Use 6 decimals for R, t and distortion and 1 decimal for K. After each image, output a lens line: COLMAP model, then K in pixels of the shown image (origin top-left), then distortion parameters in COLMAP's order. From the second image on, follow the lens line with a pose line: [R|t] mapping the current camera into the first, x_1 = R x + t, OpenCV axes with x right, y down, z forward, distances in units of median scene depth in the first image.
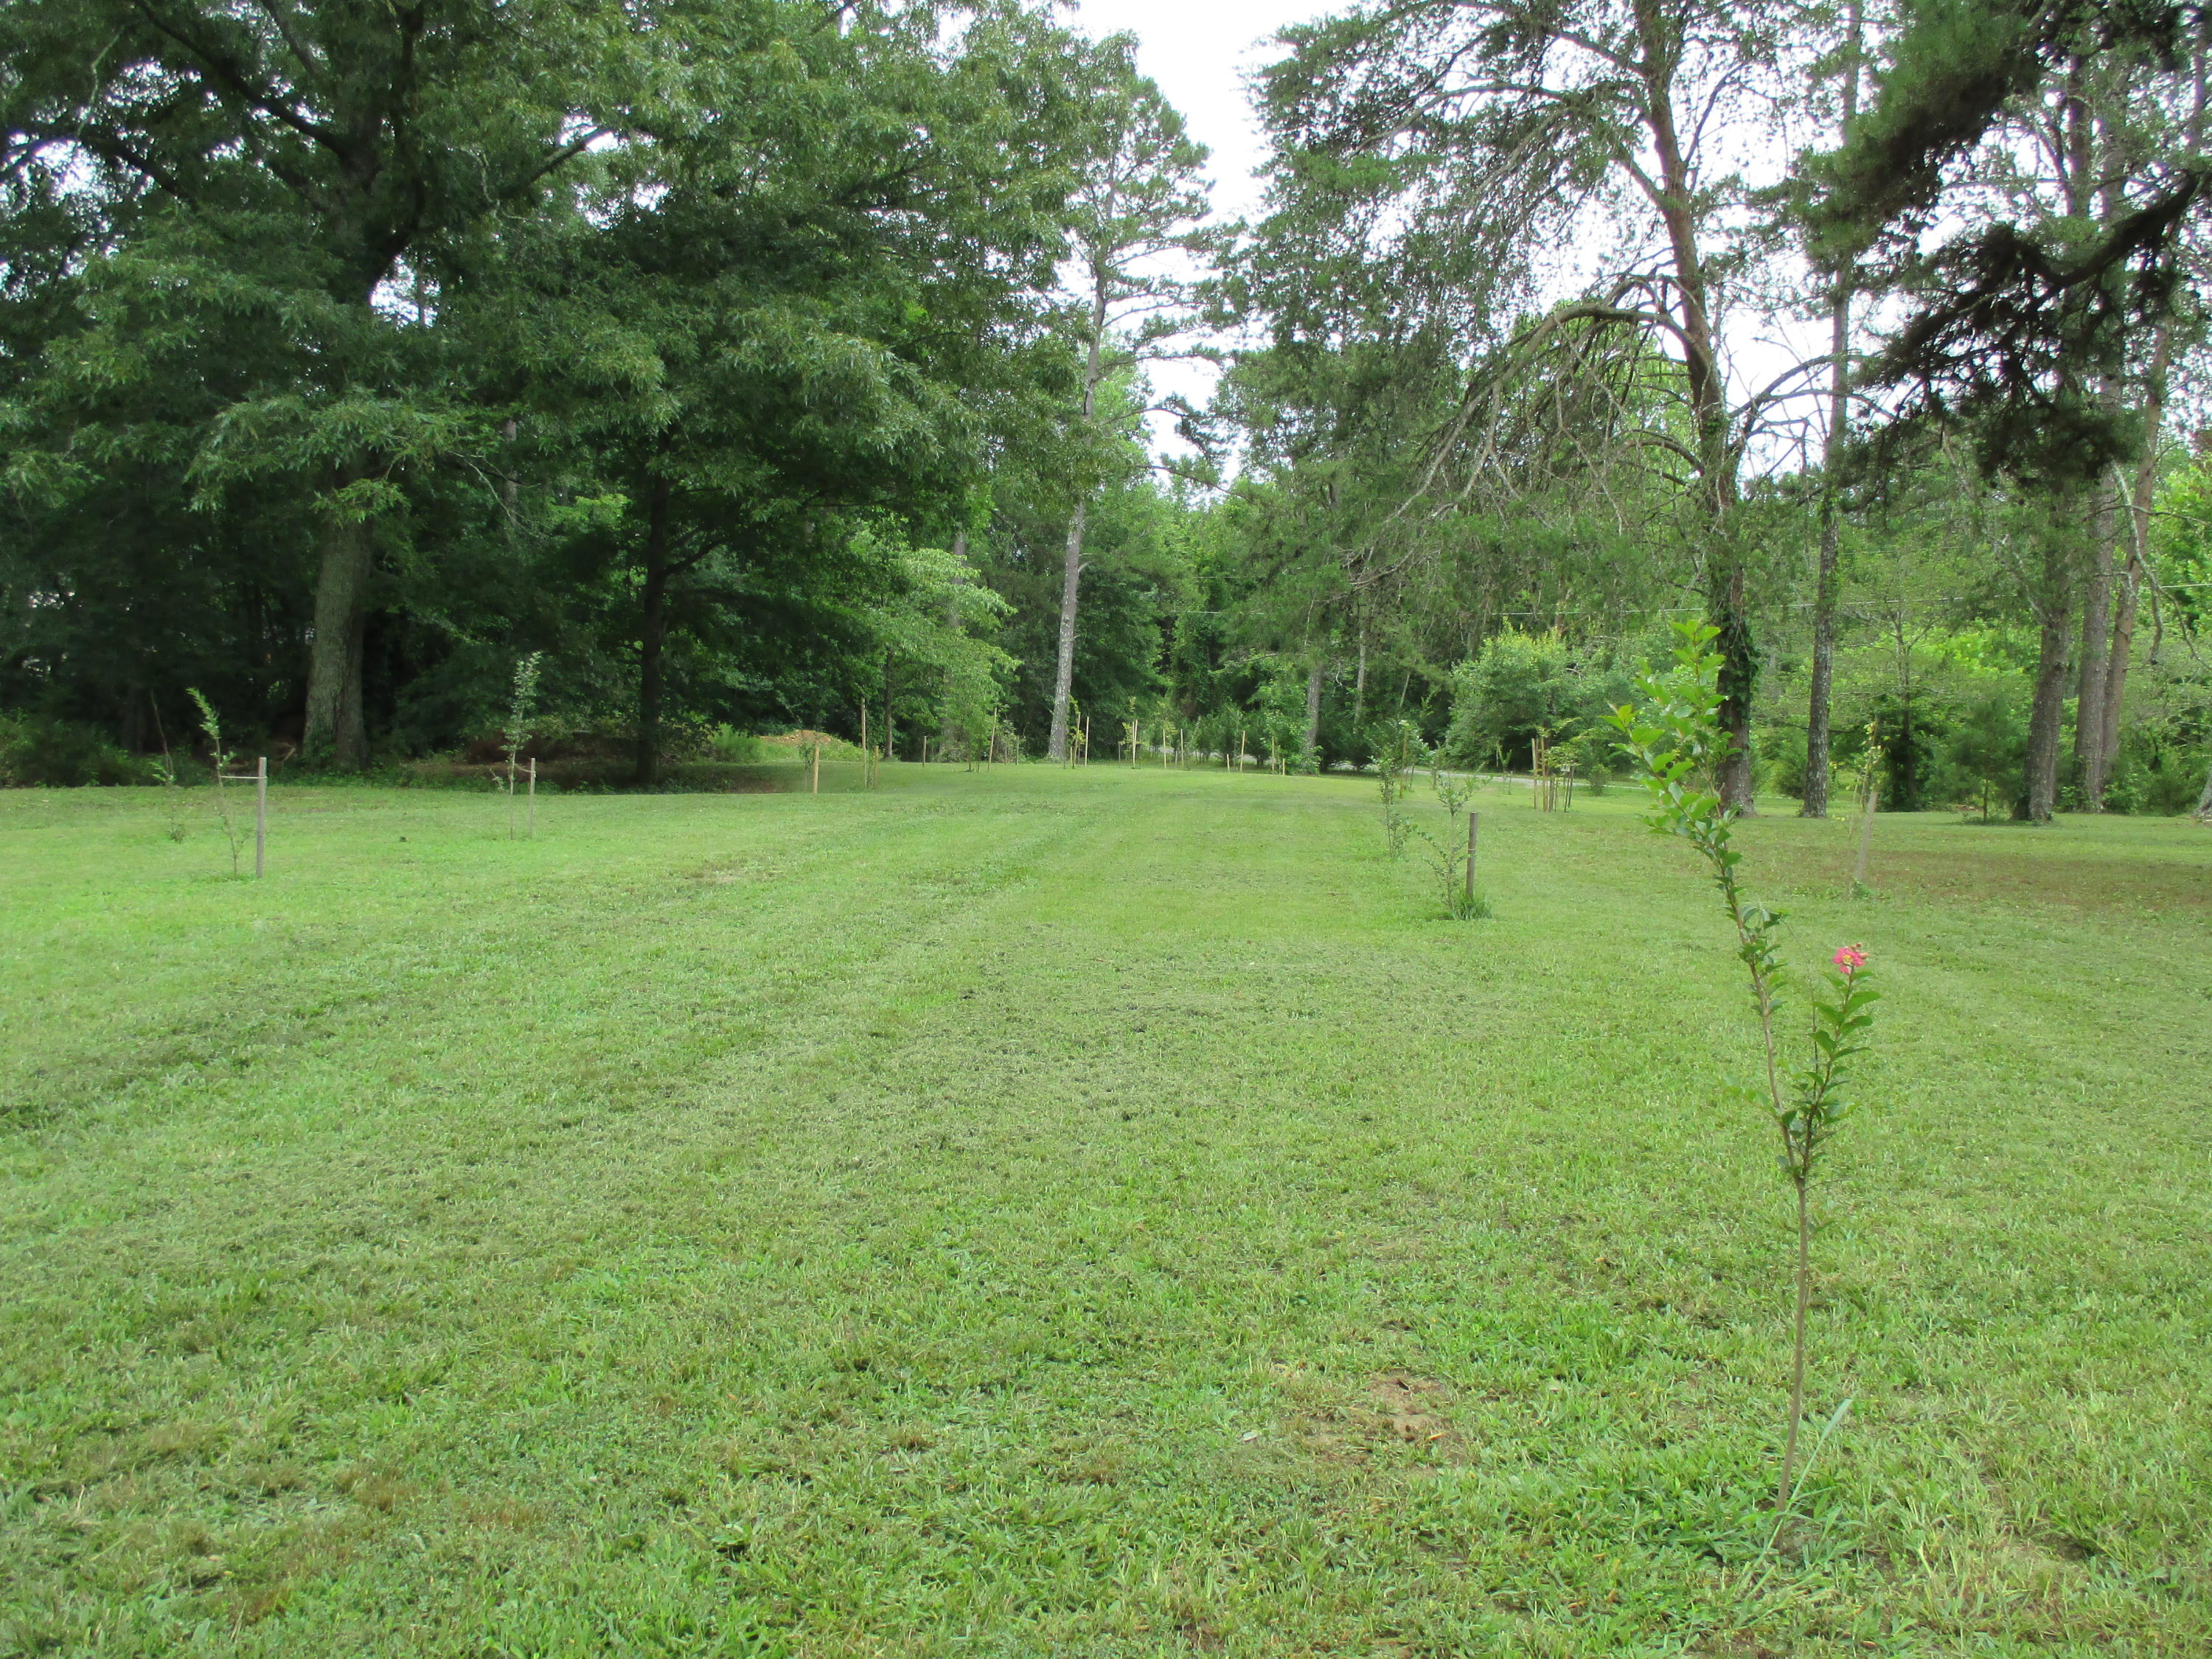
lens RADIAL K [[1829.9, 0, 1101.7], [0, 1829.9, 832.3], [0, 0, 1]] dist [-0.041026, 0.015075]
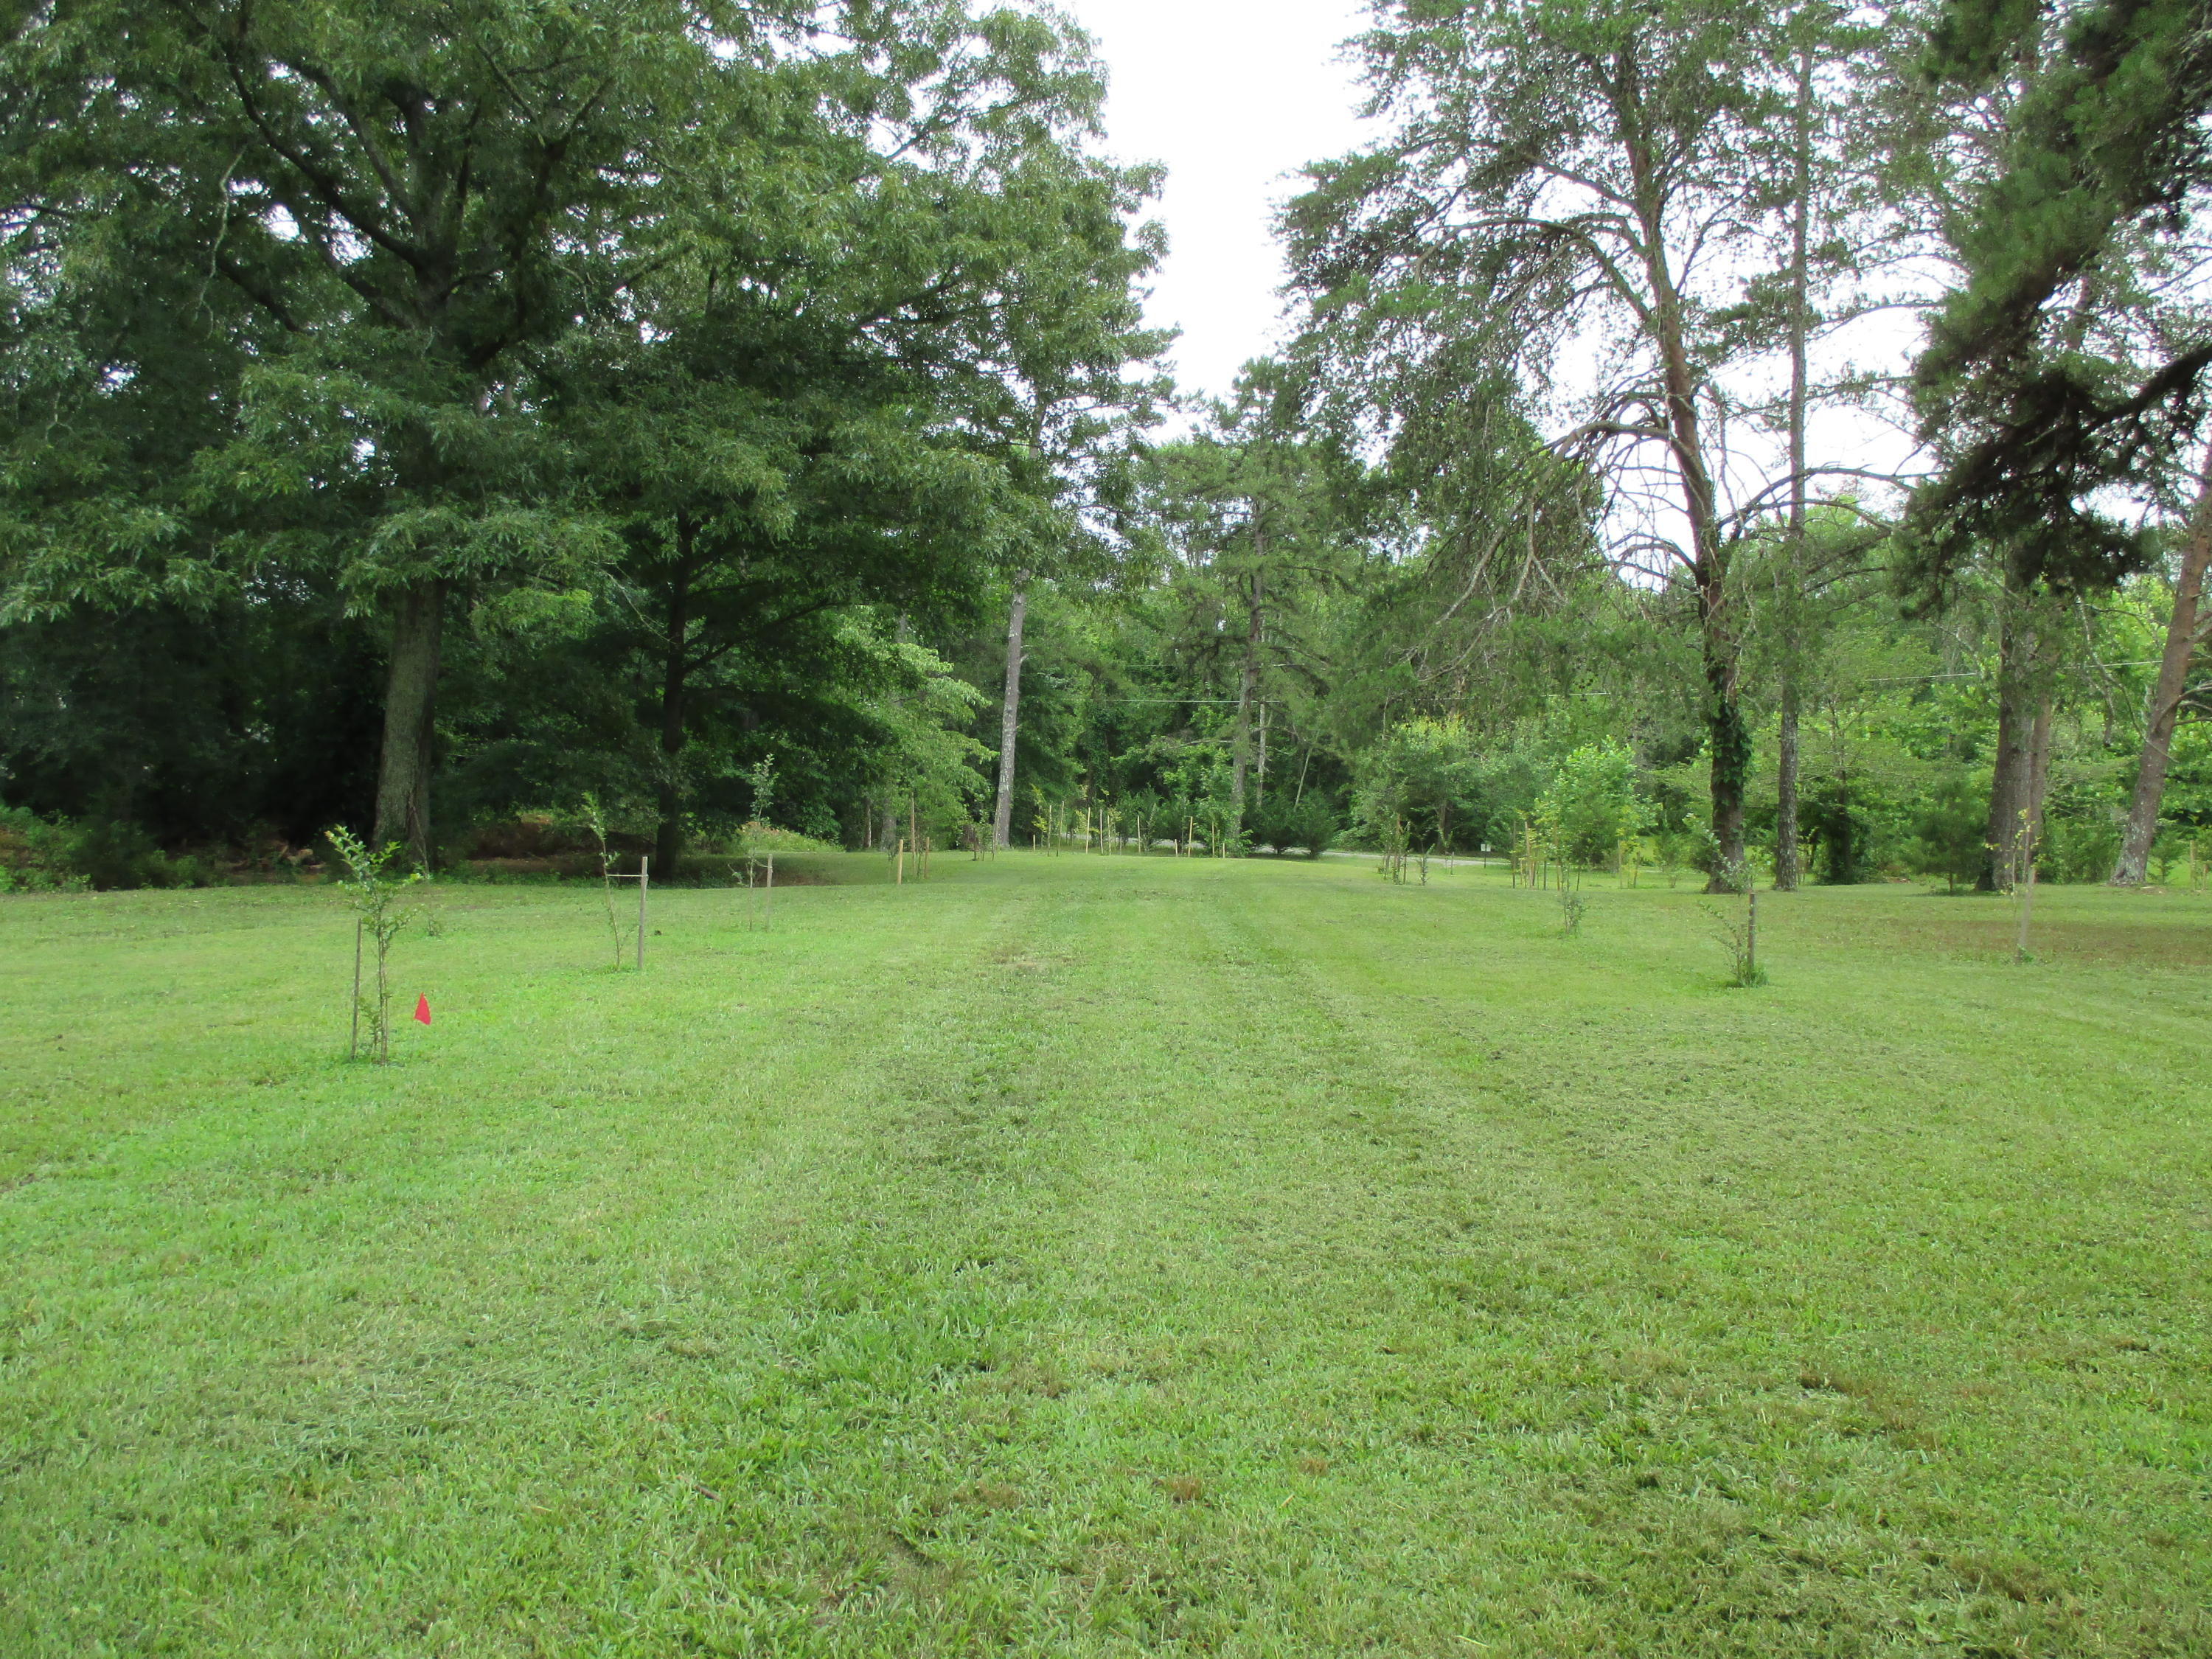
lens RADIAL K [[1829.9, 0, 1110.8], [0, 1829.9, 831.8], [0, 0, 1]] dist [-0.041026, 0.015075]
pose [[0.996029, -0.013139, 0.088054, -0.100053], [0.017235, 0.998797, -0.045912, -0.000695], [-0.087345, 0.047247, 0.995057, -0.034904]]
